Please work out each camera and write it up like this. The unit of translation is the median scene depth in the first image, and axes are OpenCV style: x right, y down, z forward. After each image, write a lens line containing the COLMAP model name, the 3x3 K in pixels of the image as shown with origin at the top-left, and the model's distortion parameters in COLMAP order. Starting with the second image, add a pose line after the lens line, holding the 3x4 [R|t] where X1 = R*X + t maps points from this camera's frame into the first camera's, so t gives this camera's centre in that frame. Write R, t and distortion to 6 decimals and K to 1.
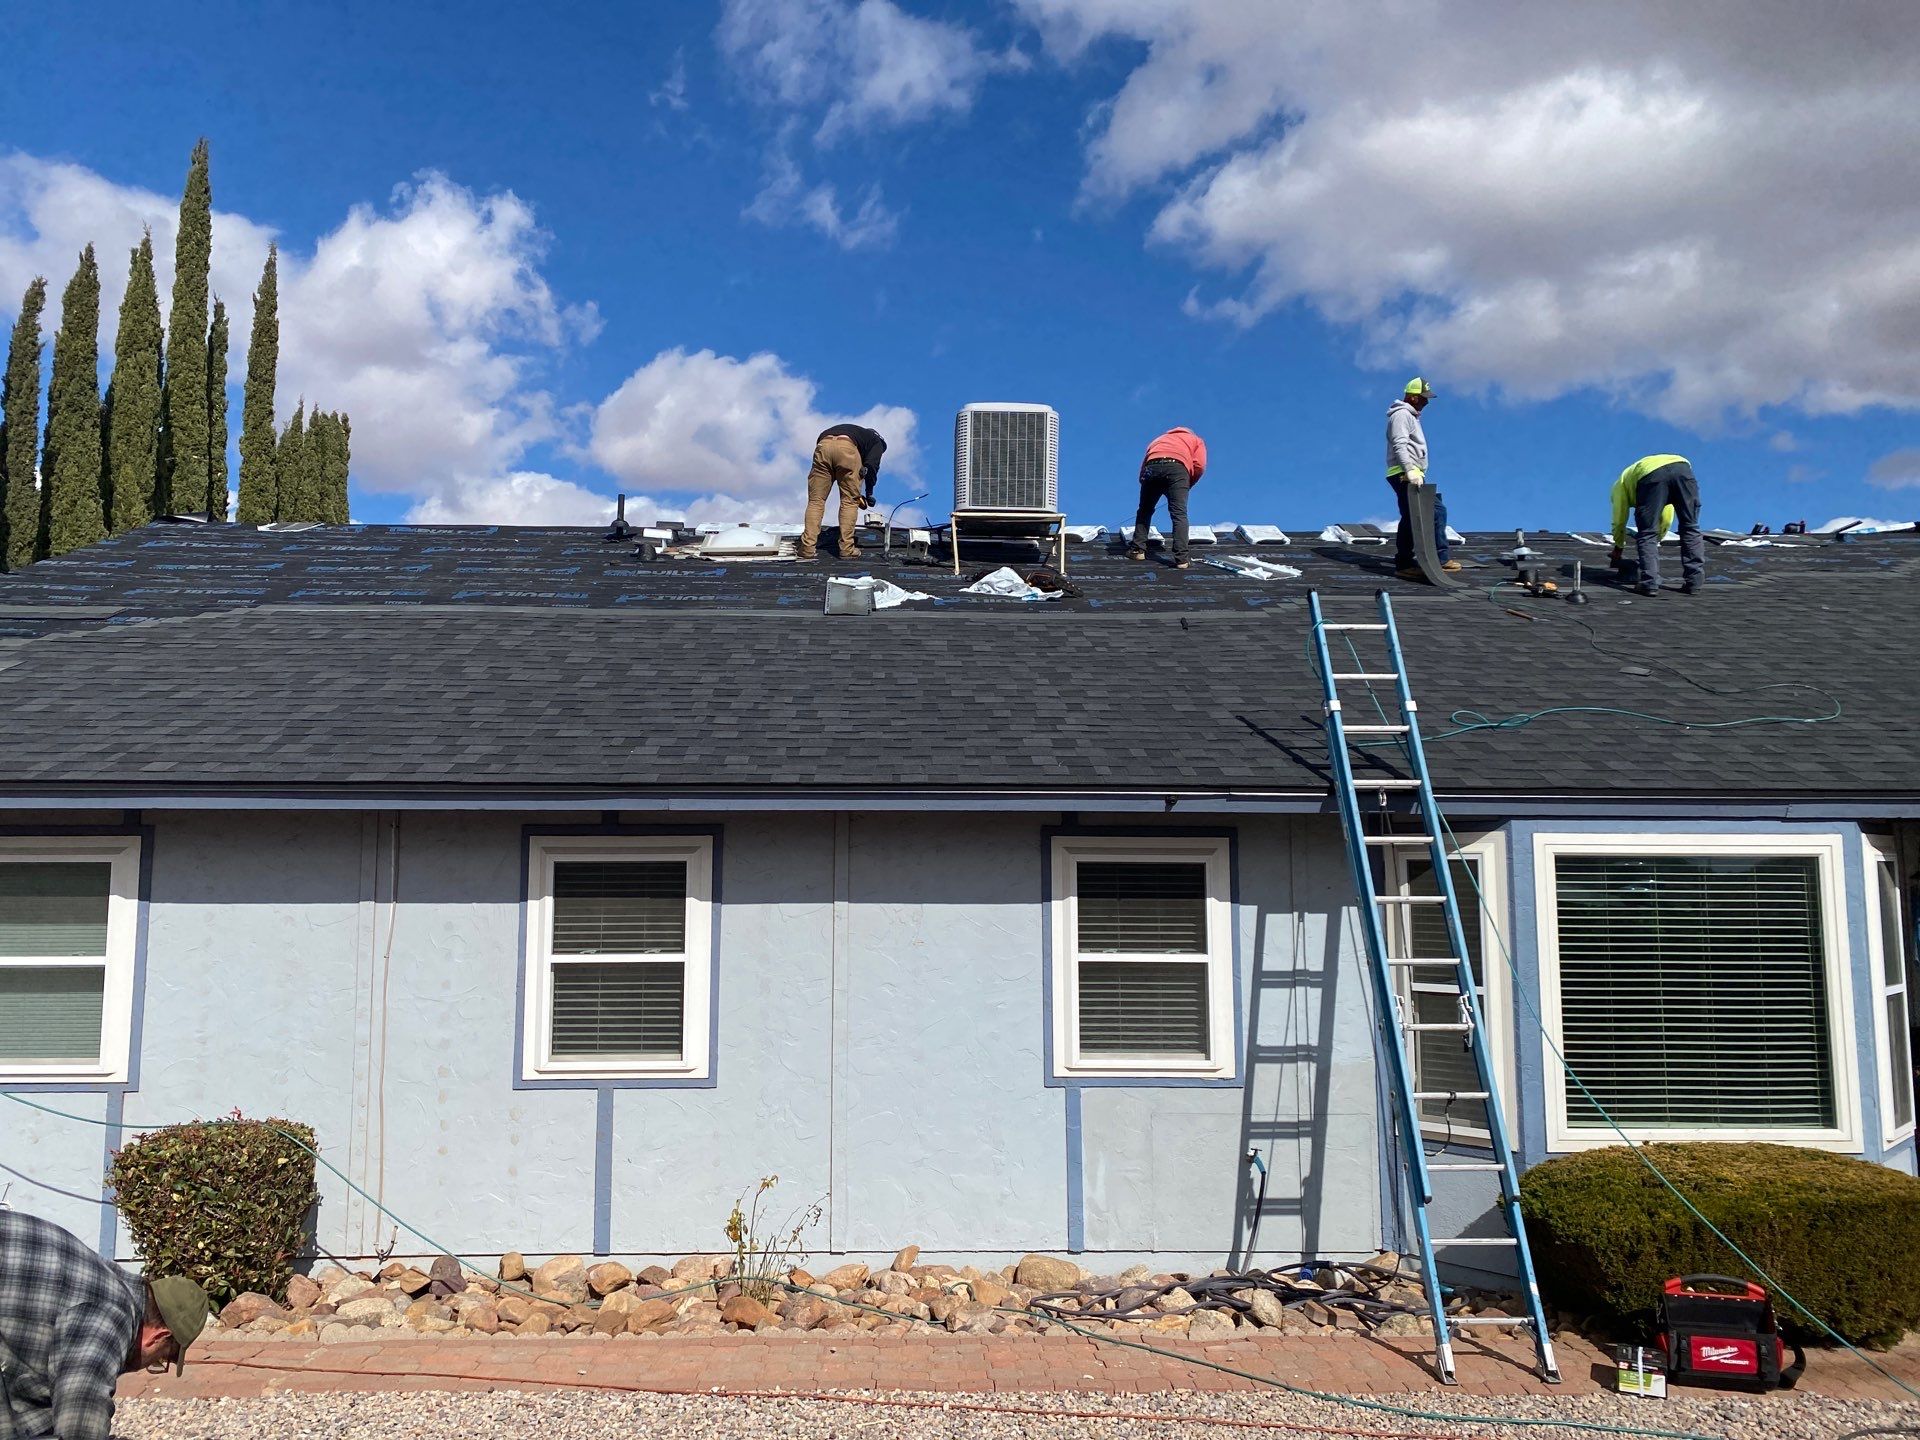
lens RADIAL K [[1450.8, 0, 962.7], [0, 1450.8, 729.4], [0, 0, 1]] dist [0.004616, -0.008092]
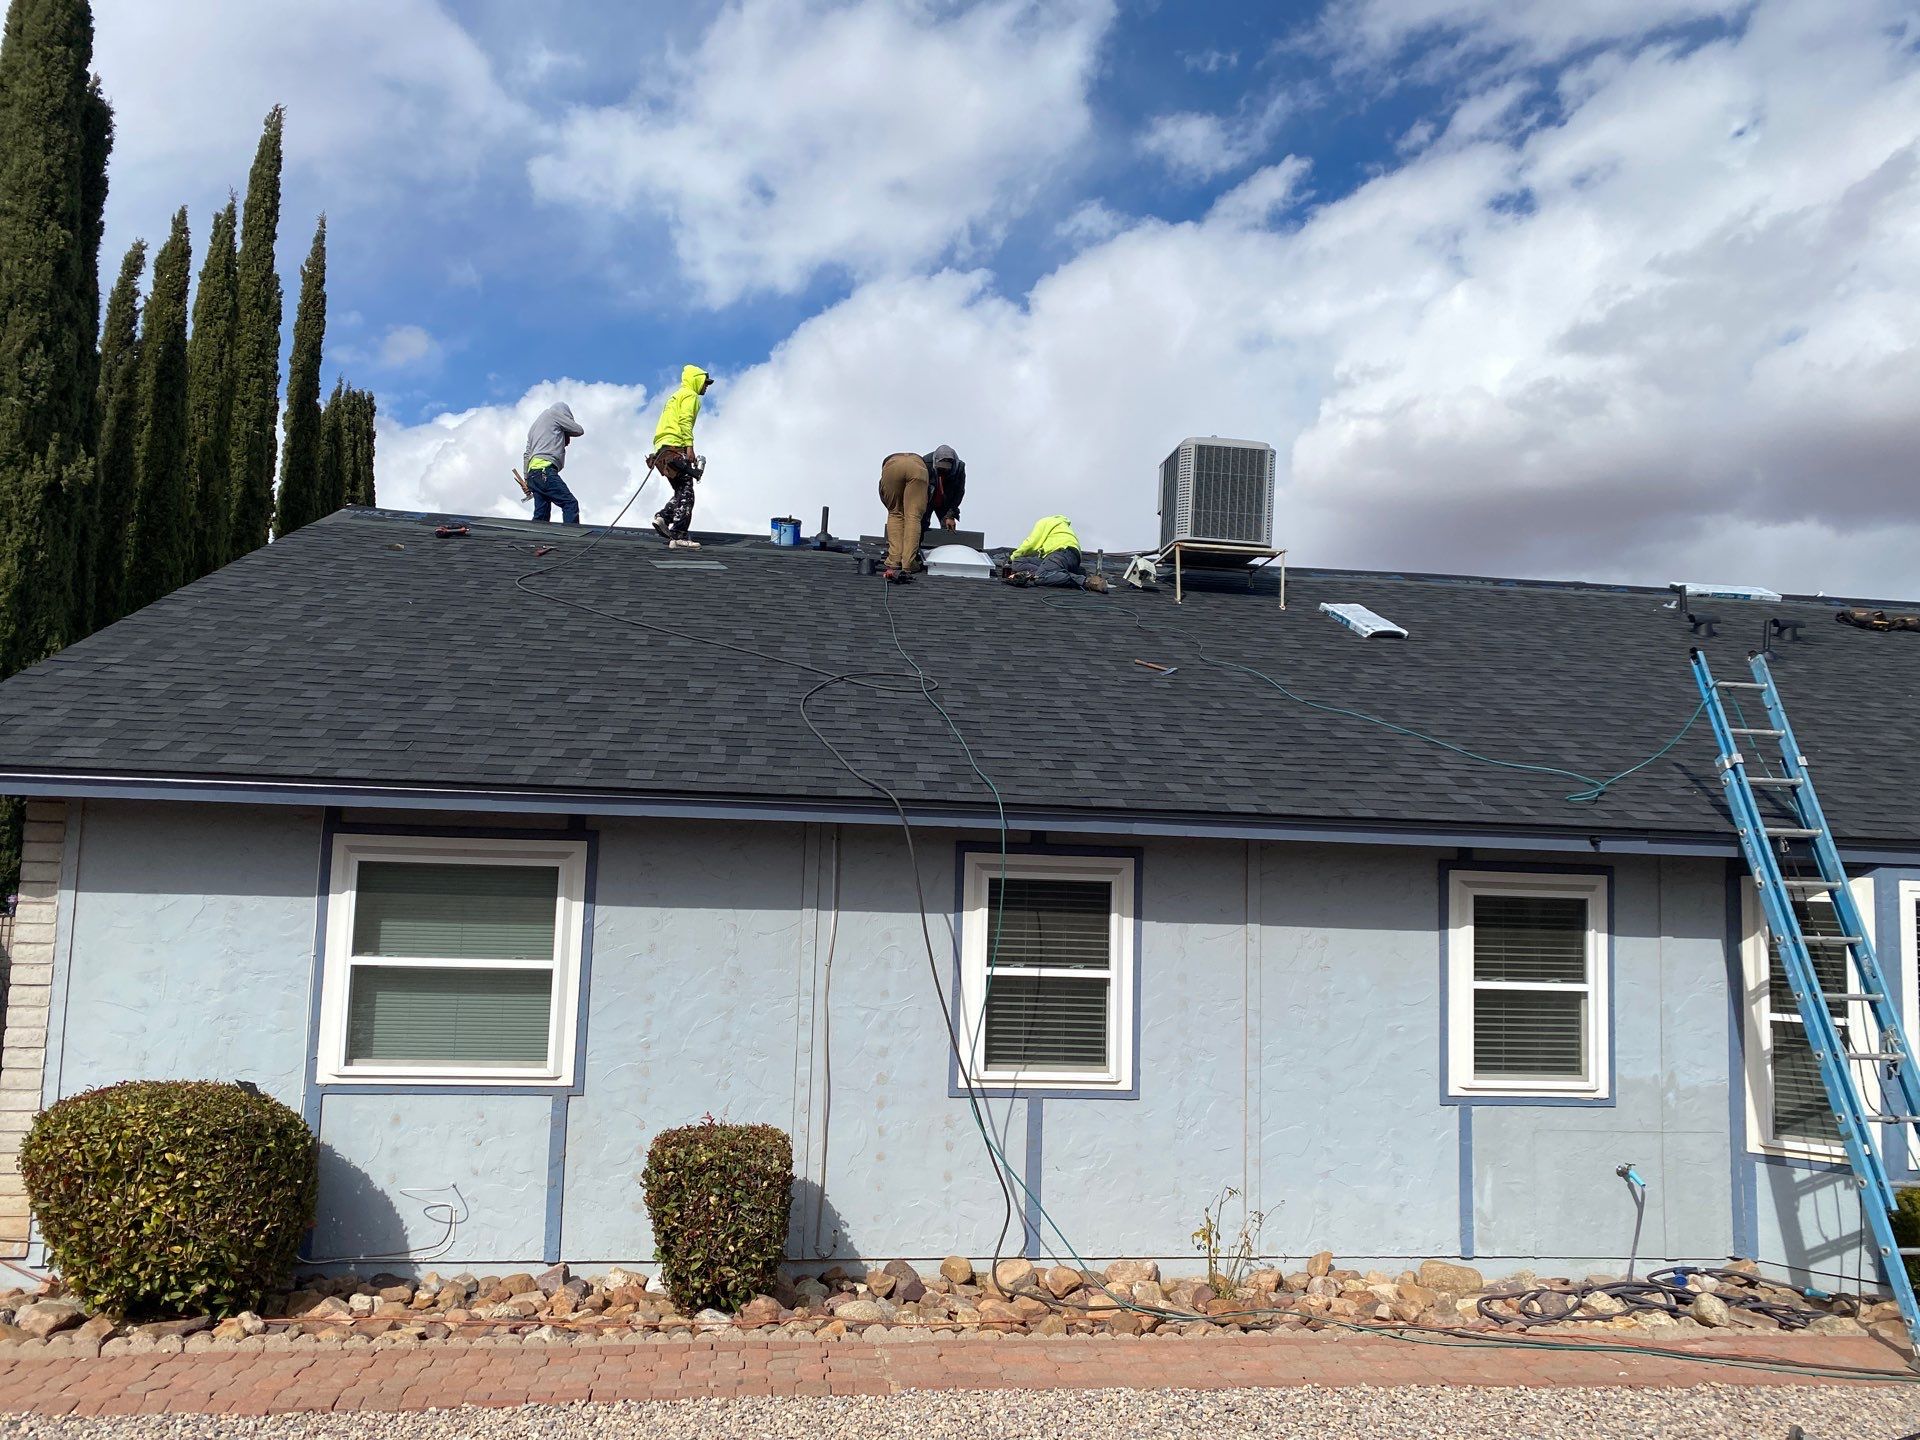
lens RADIAL K [[1446.8, 0, 956.2], [0, 1446.8, 766.5], [0, 0, 1]] dist [0.087520, -0.200327]
pose [[0.994019, 0.038631, 0.102148, -0.415776], [-0.040461, 0.999055, 0.015902, -0.003346], [-0.101437, -0.019940, 0.994642, -0.021181]]
